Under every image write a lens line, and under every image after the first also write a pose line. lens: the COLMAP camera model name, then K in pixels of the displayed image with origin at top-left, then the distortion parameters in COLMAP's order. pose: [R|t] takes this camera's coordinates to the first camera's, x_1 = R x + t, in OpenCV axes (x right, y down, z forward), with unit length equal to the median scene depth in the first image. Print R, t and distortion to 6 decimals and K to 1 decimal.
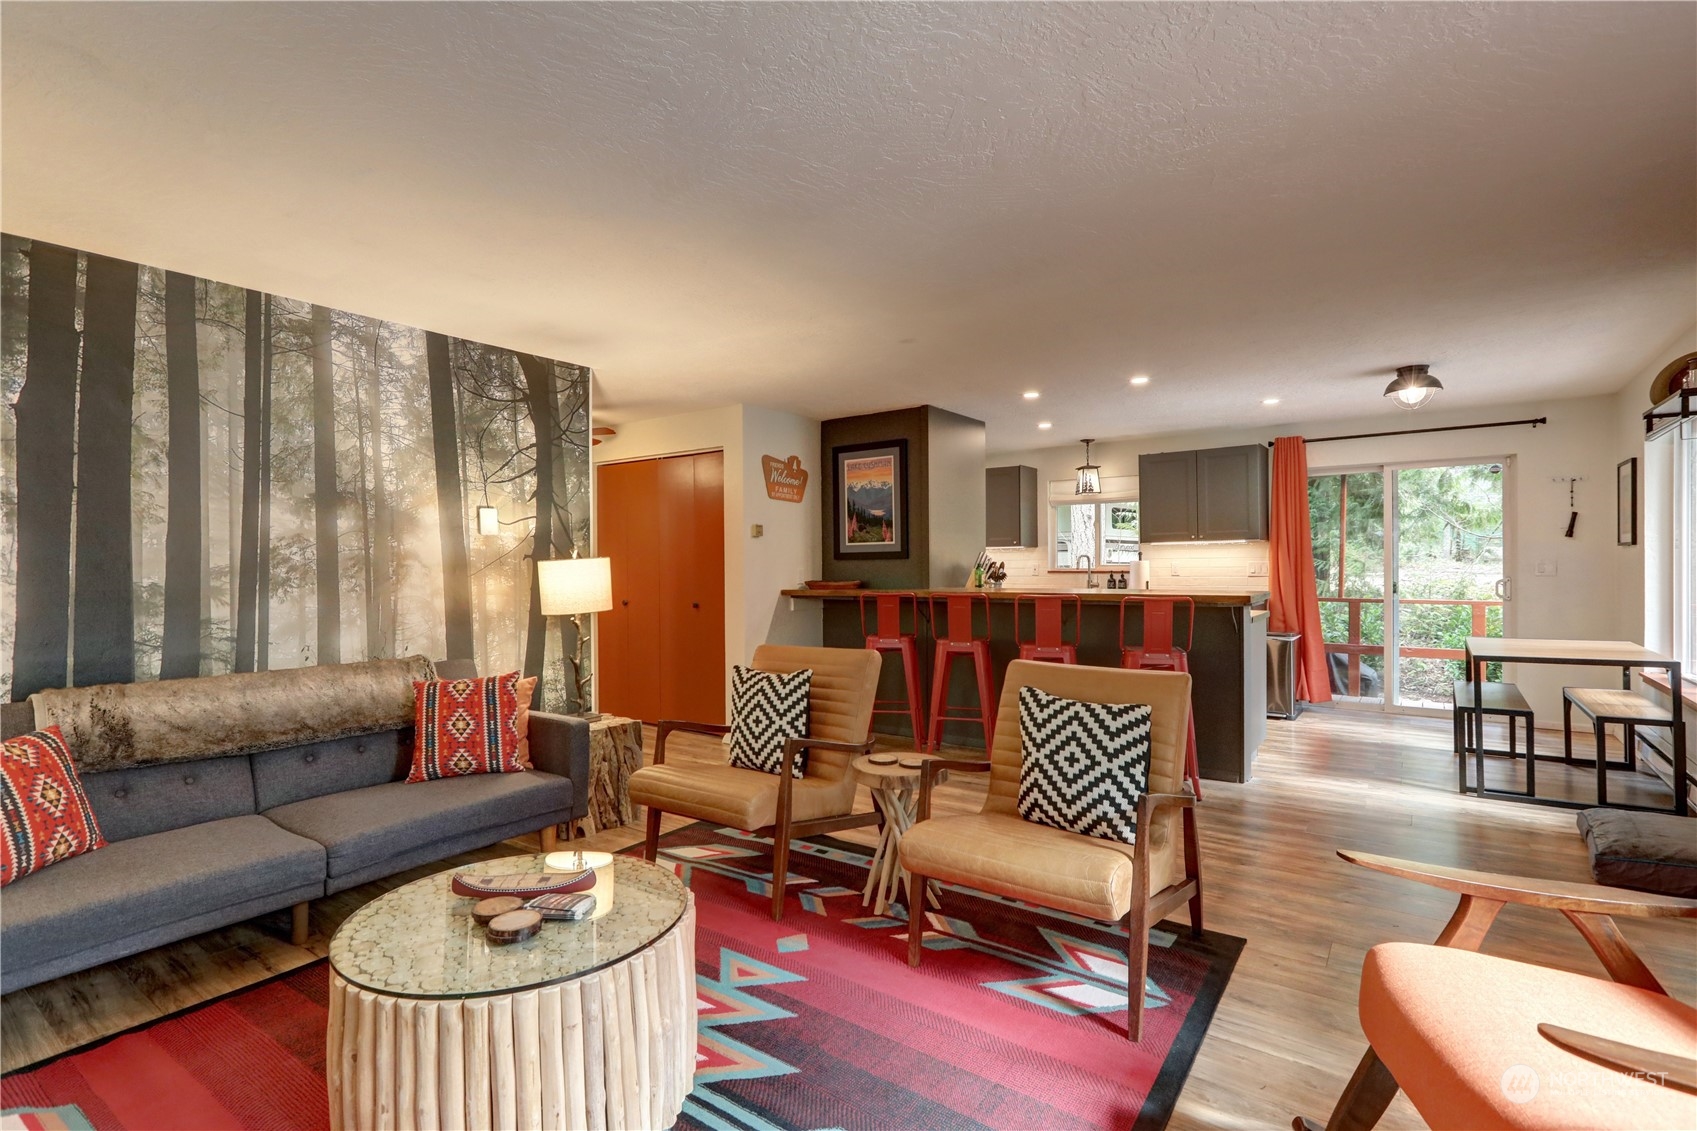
lens RADIAL K [[782.3, 0, 856.9], [0, 782.3, 574.4], [0, 0, 1]] dist [-0.010423, 0.001721]
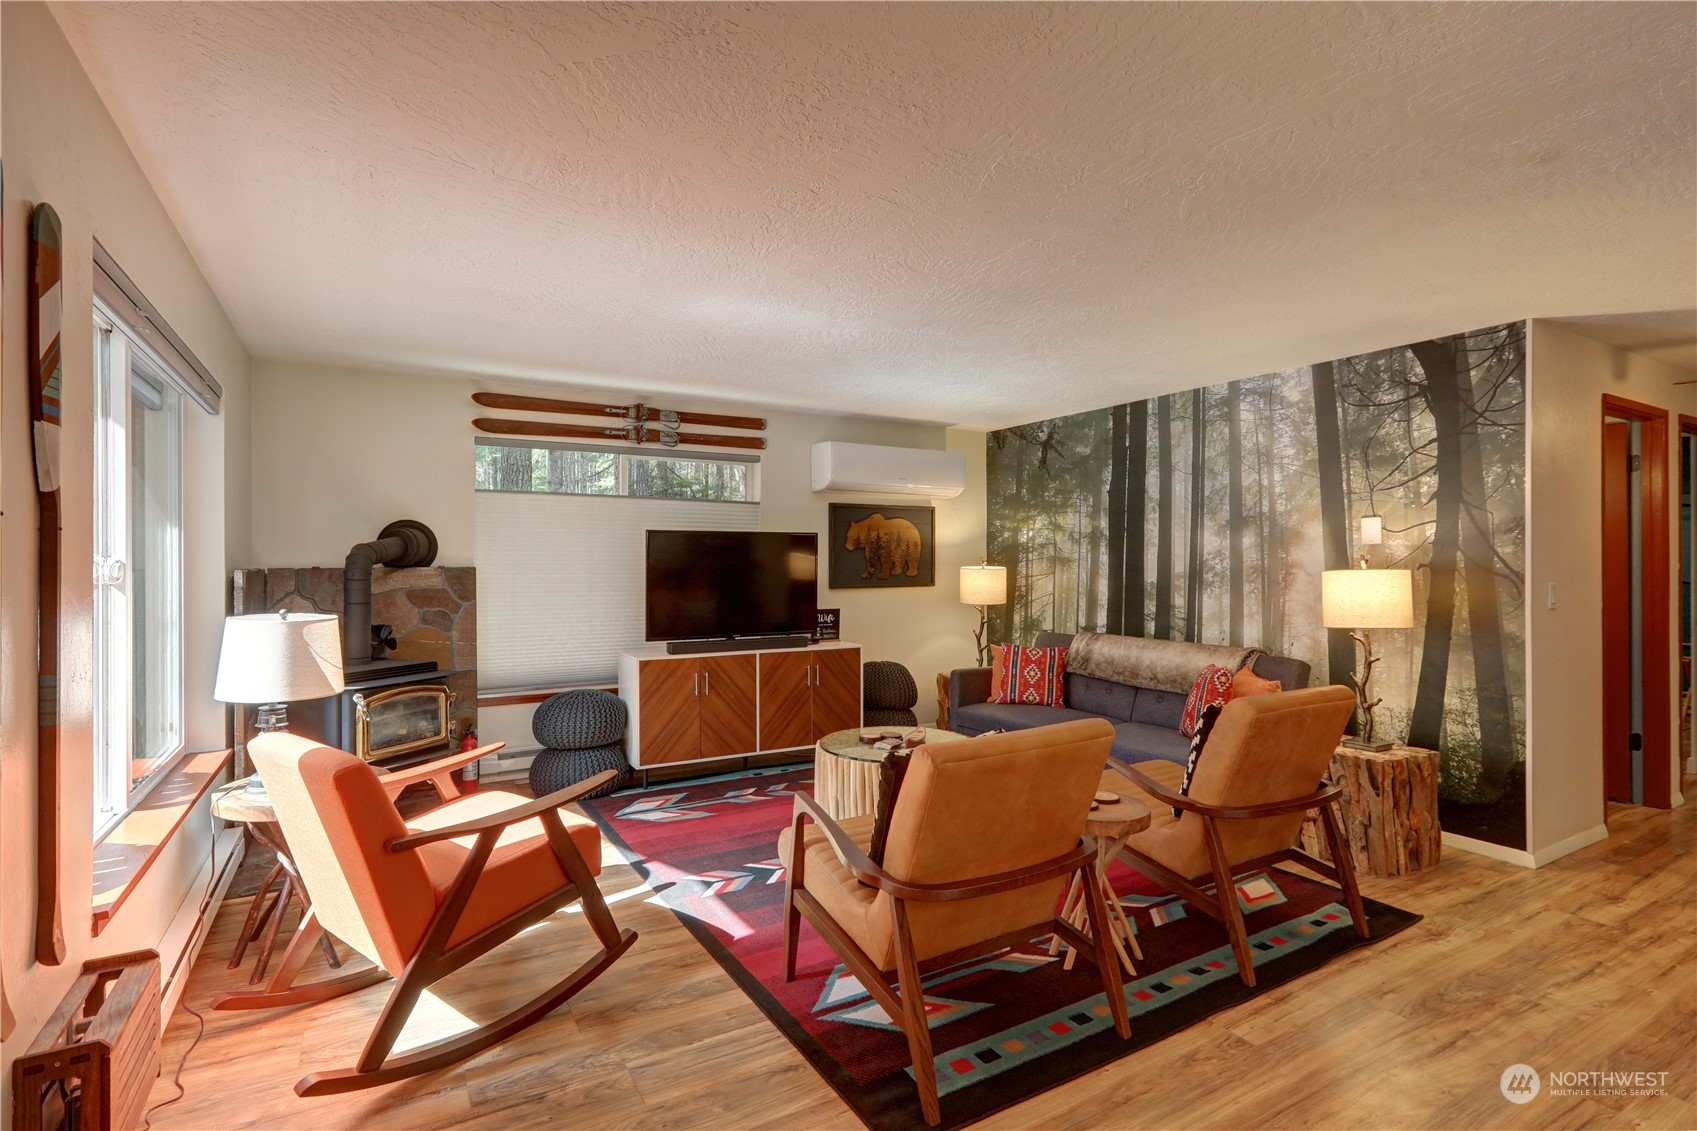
lens RADIAL K [[782.3, 0, 833.7], [0, 782.3, 572.5], [0, 0, 1]] dist [-0.010423, 0.001721]
pose [[-0.410451, 0.022318, -0.911609, 0.729469], [-0.005183, 0.999627, 0.026807, -0.038439], [0.911868, 0.015728, -0.410182, 0.801634]]
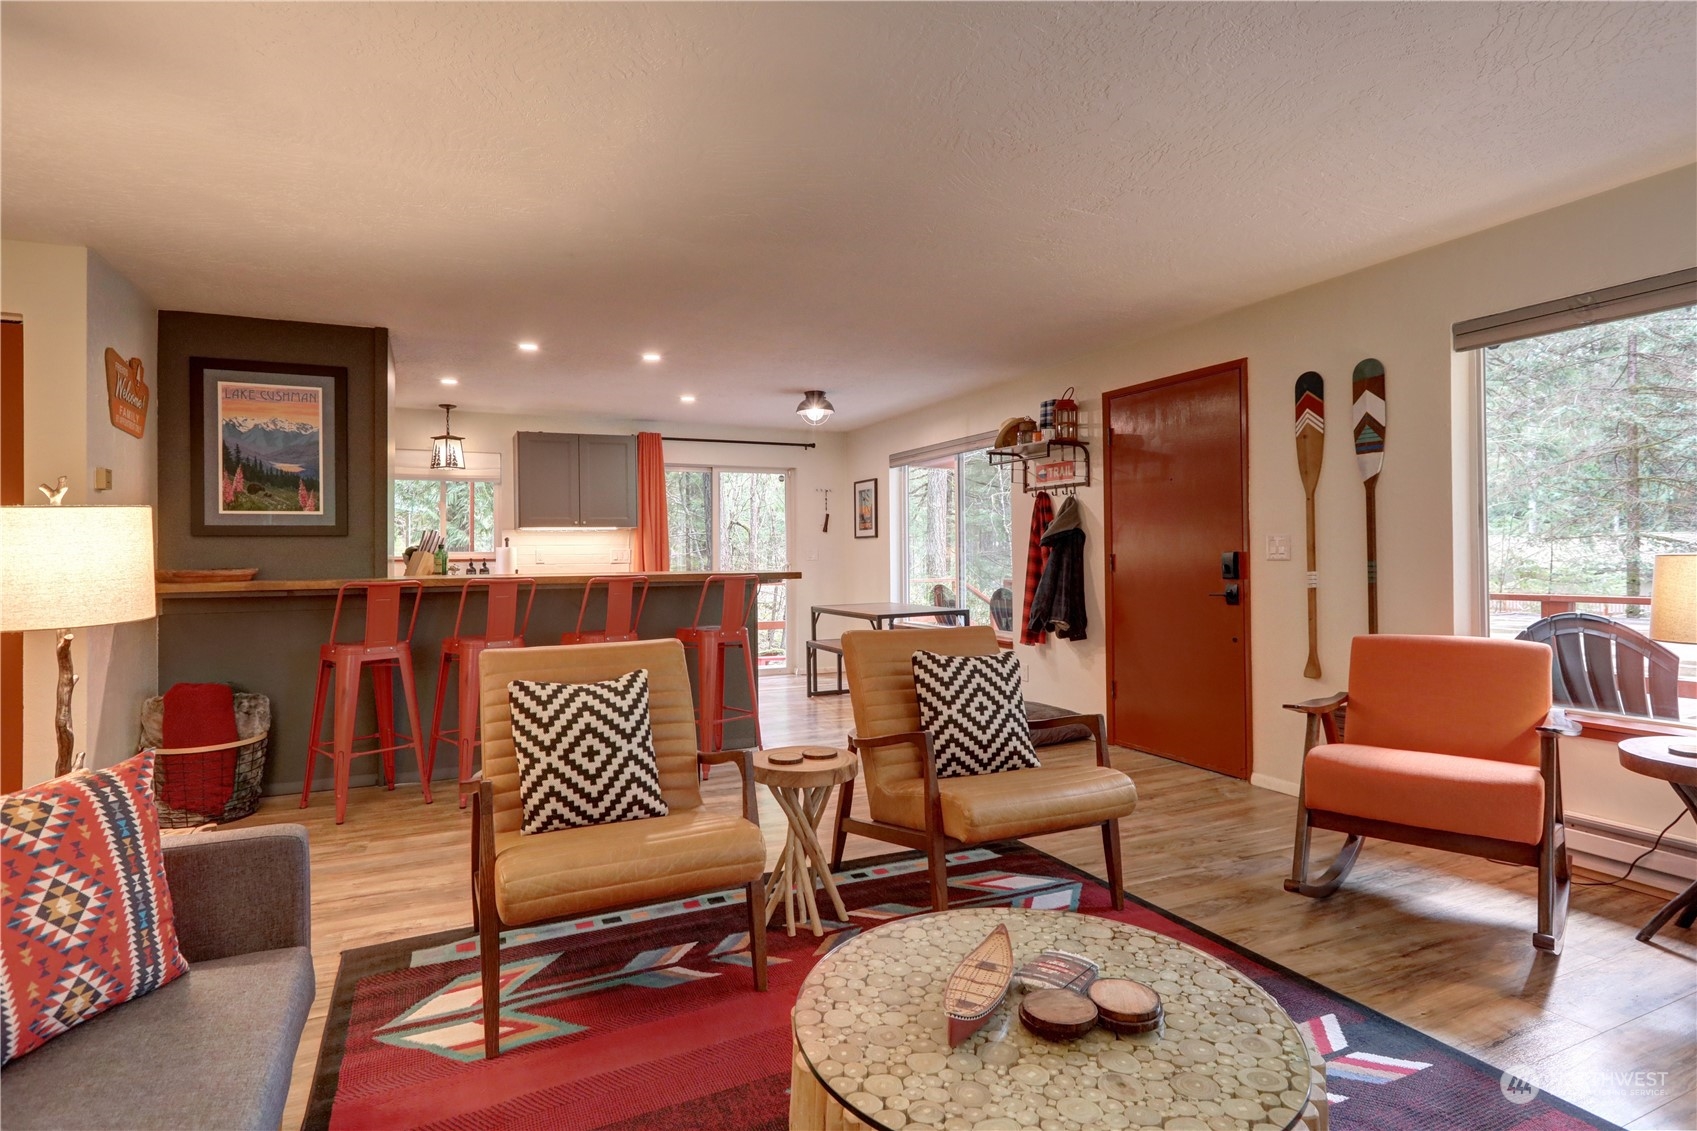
lens RADIAL K [[840.2, 0, 807.7], [0, 840.2, 547.2], [0, 0, 1]] dist [-0.005201, 0.000485]
pose [[0.523987, 0.012057, 0.851641, -0.548449], [0.014134, 0.999639, -0.022848, 0.020298], [-0.851609, 0.024009, 0.523628, 0.365780]]
